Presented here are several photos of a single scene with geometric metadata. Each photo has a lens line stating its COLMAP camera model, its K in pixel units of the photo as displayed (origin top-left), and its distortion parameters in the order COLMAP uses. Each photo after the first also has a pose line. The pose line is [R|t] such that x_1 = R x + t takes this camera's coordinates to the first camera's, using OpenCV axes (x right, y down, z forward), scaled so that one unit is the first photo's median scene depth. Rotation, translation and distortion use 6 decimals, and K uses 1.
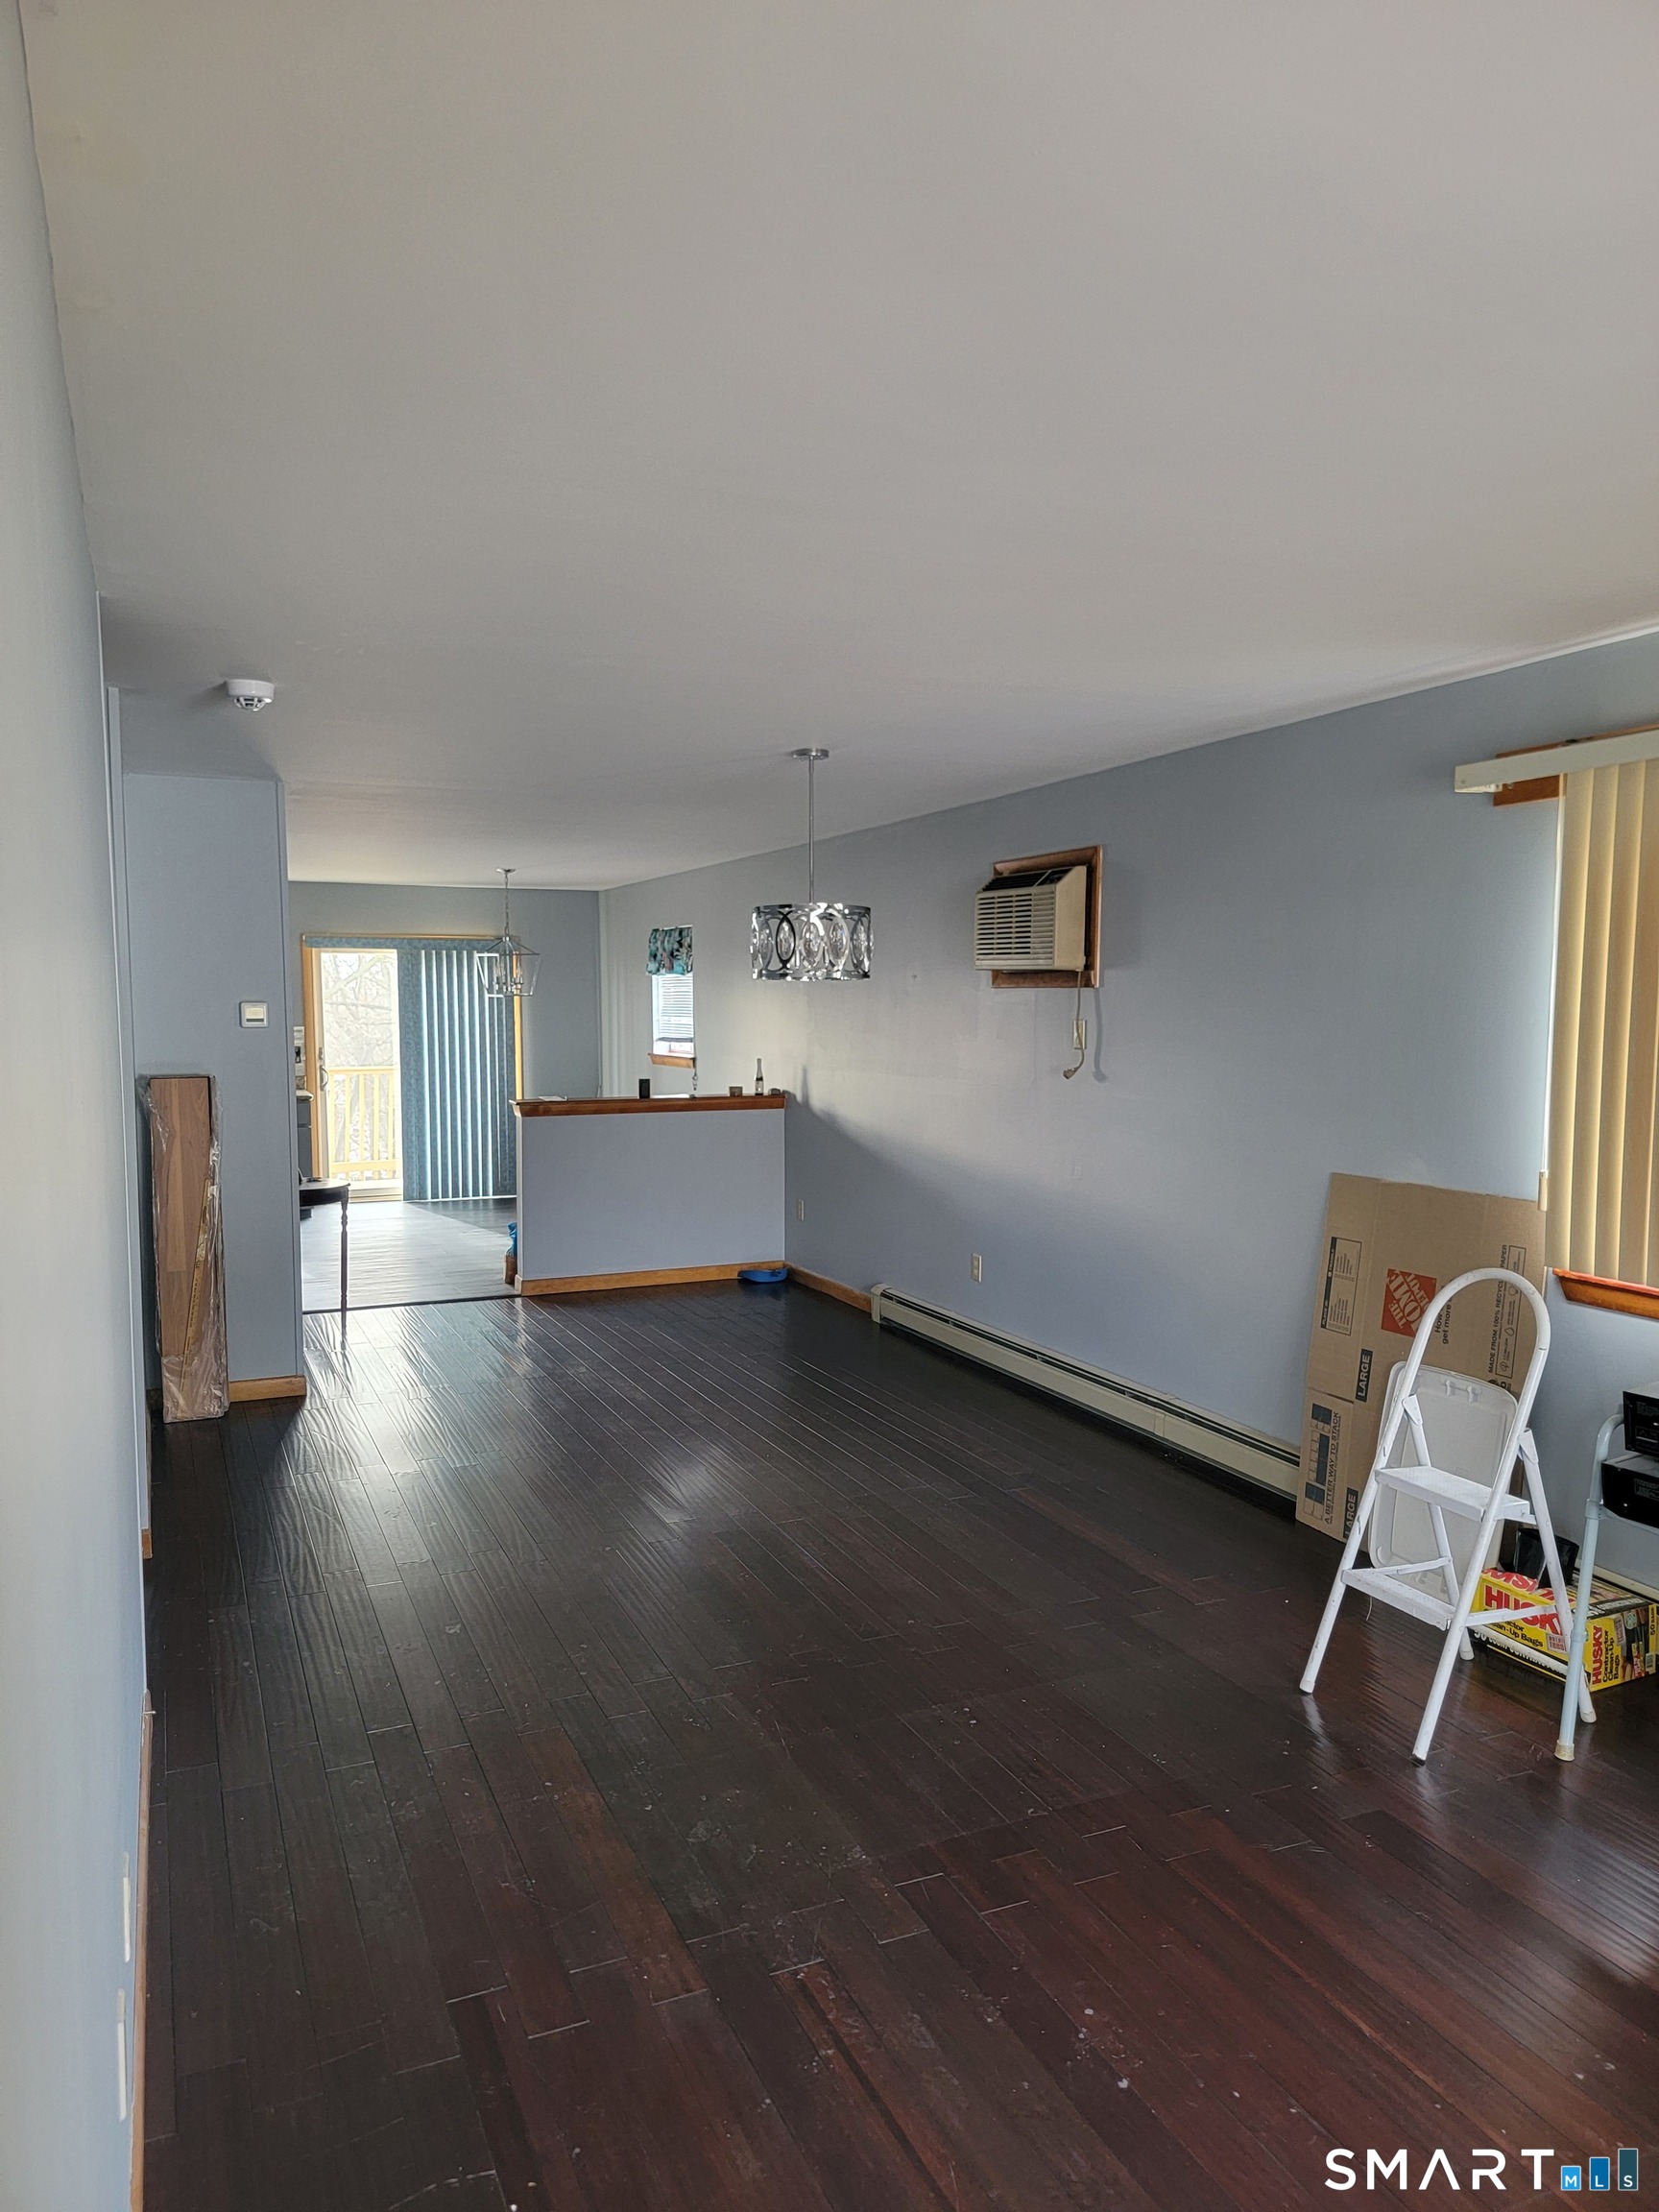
lens RADIAL K [[1545.2, 0, 823.8], [0, 1545.2, 1108.3], [0, 0, 1]] dist [0.050451, -0.002982]
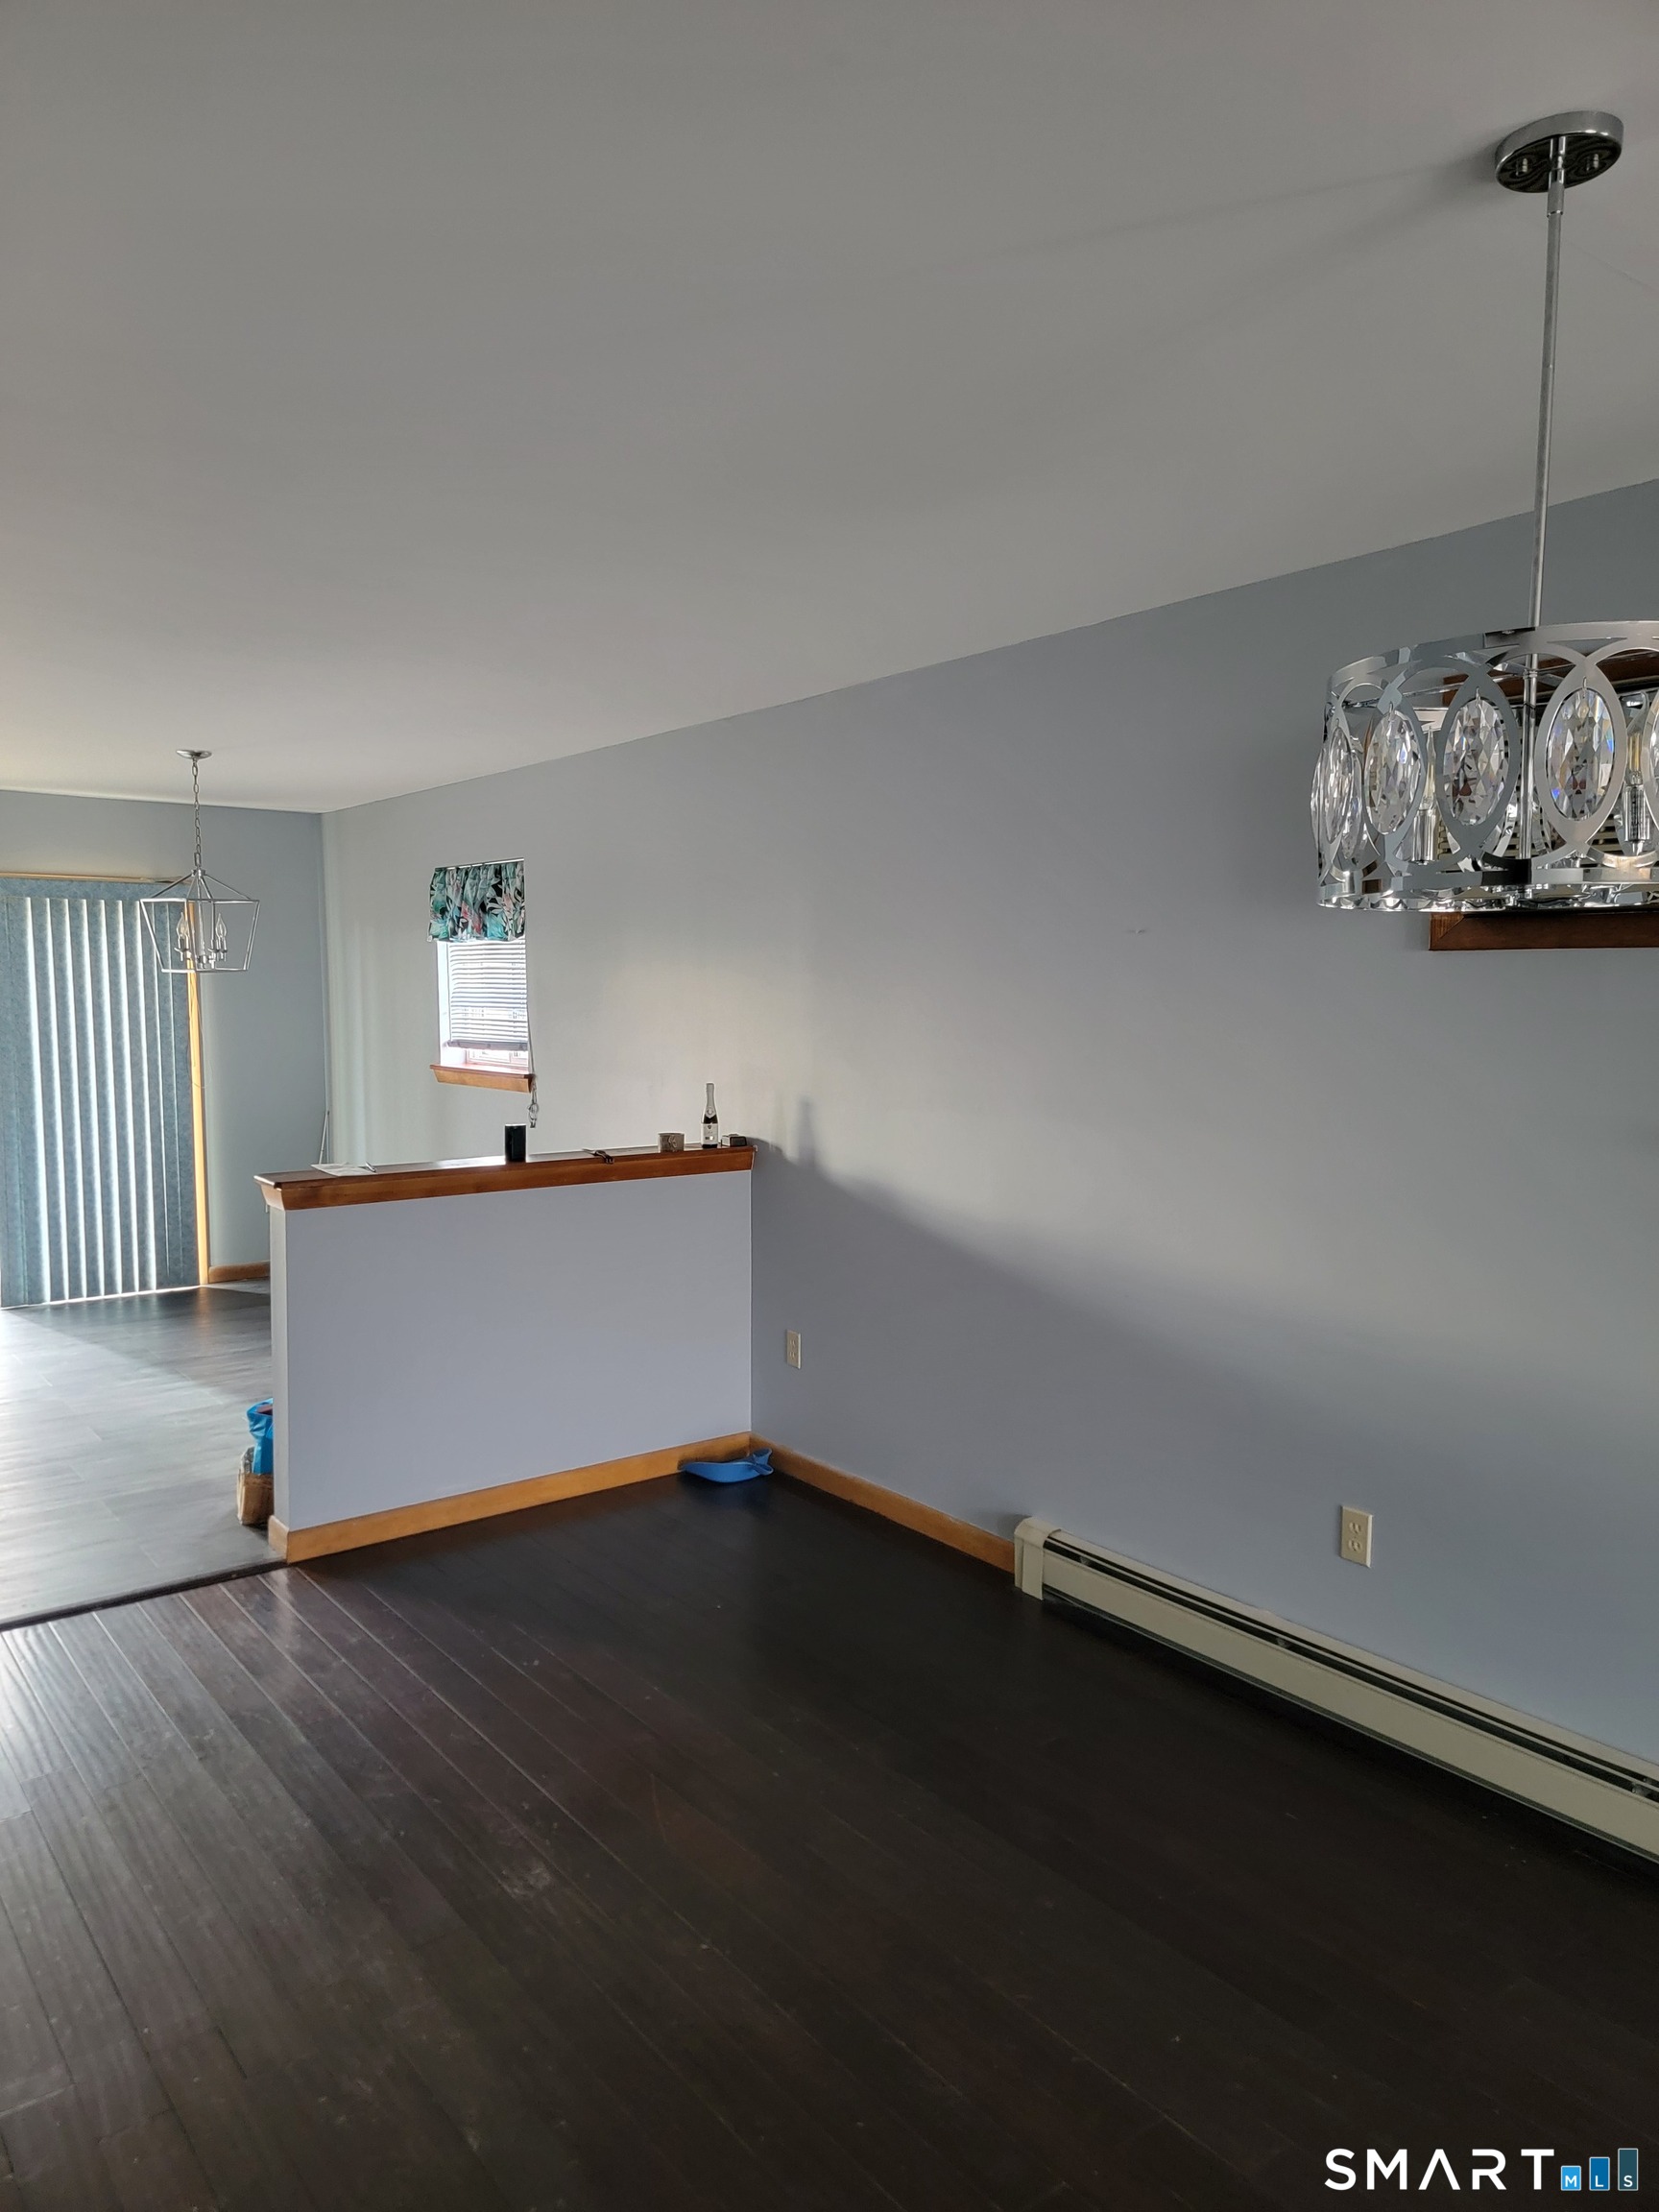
lens RADIAL K [[1545.2, 0, 838.1], [0, 1545.2, 1113.5], [0, 0, 1]] dist [0.050451, -0.002982]
pose [[0.970984, -0.015916, 0.238614, -0.109820], [0.013079, 0.999824, 0.013471, -0.023556], [-0.238786, -0.009959, 0.971021, 0.365506]]
